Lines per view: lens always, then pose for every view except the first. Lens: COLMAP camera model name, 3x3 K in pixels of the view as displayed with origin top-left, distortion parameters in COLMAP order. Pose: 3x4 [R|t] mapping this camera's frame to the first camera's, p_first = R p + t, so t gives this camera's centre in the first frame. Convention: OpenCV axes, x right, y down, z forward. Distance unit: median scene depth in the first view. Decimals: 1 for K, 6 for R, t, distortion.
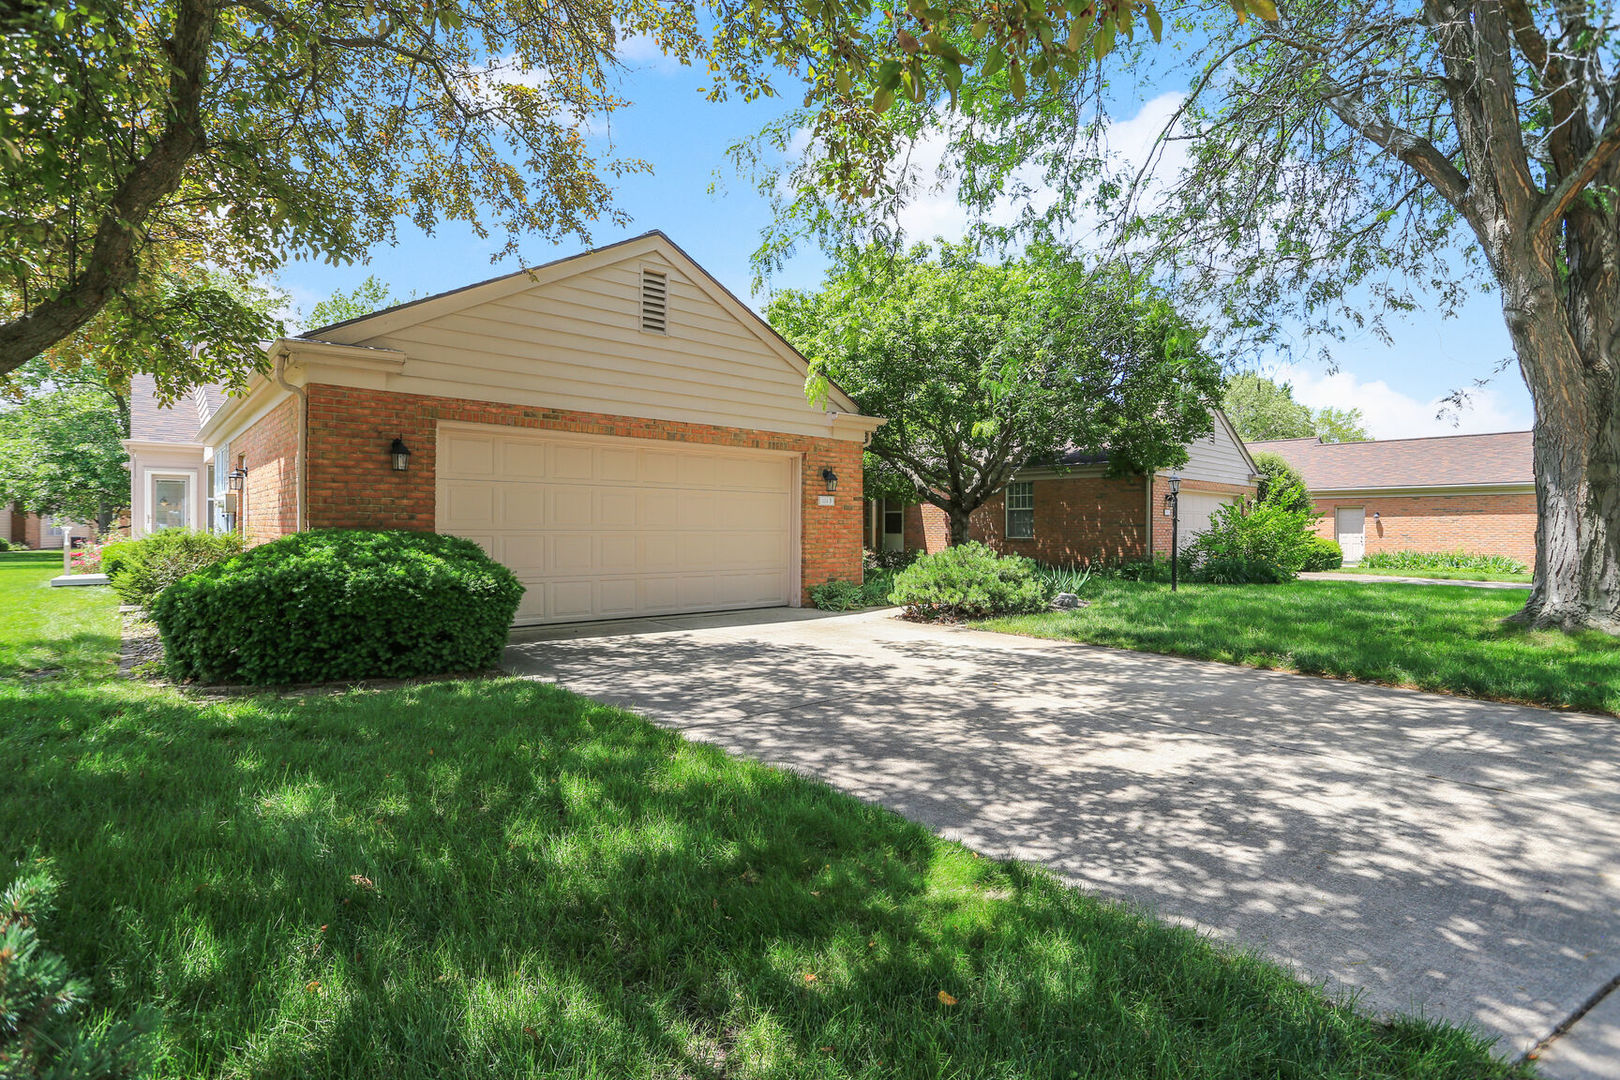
lens RADIAL K [[800.0, 0, 806.9], [0, 800.0, 529.8], [0, 0, 1]] dist [-0.050839, 0.027672]
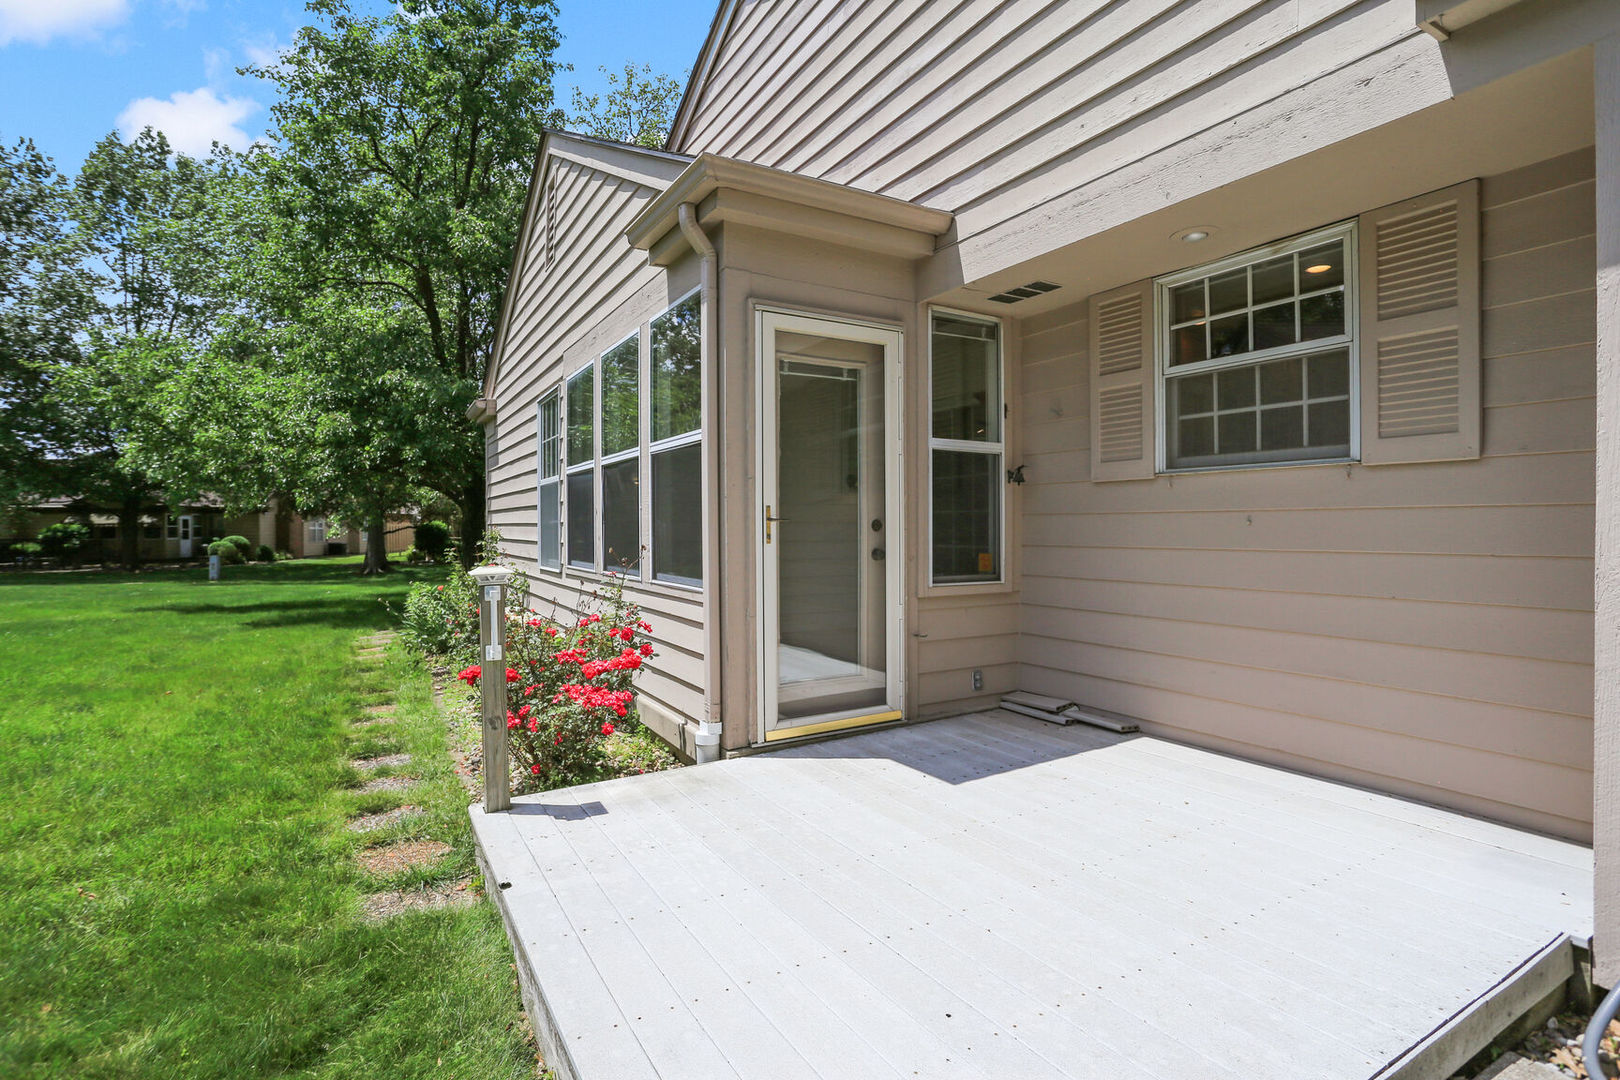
lens RADIAL K [[800.0, 0, 806.9], [0, 800.0, 529.8], [0, 0, 1]] dist [-0.050839, 0.027672]
pose [[0.979819, -0.005410, -0.199813, -0.576891], [0.006593, 0.999964, 0.005258, -0.011471], [0.199778, -0.006469, 0.979820, 0.569685]]
